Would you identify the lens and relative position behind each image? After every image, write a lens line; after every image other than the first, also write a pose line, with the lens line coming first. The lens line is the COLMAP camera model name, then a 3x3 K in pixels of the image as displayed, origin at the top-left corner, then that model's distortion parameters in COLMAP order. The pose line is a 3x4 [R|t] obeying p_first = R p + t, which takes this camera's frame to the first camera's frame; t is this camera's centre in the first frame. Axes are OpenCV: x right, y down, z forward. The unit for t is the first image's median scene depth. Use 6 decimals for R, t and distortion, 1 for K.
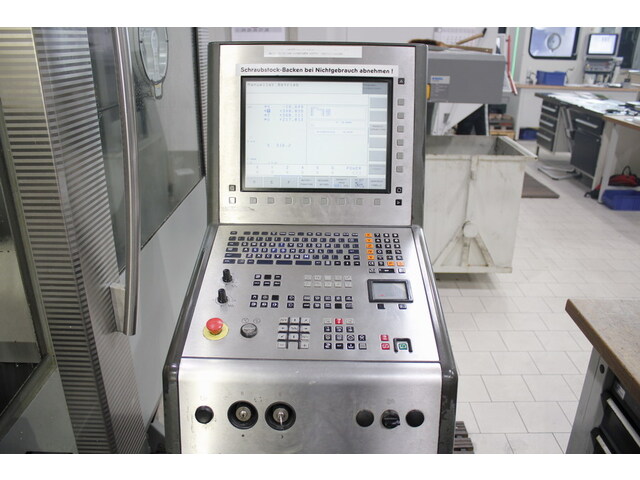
lens RADIAL K [[524.4, 0, 320.7], [0, 524.4, 241.5], [0, 0, 1]] dist [-0.159752, 0.120499]
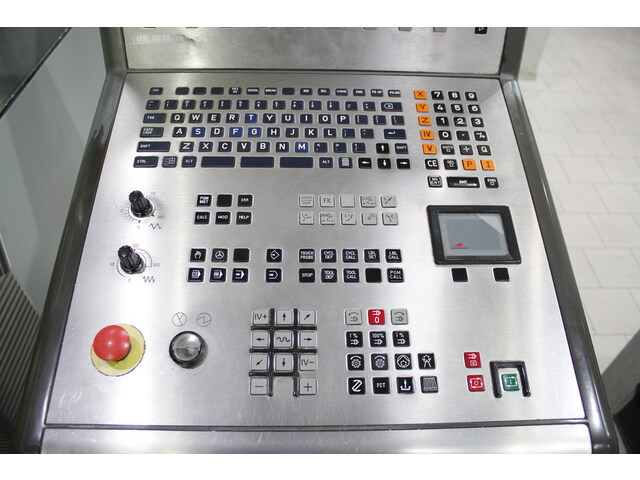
lens RADIAL K [[524.4, 0, 318.7], [0, 524.4, 242.6], [0, 0, 1]] dist [-0.159752, 0.120499]
pose [[0.999322, -0.010494, 0.035290, -0.030921], [-0.004653, 0.914836, 0.403798, -0.091699], [-0.036522, -0.403689, 0.914167, 0.534517]]
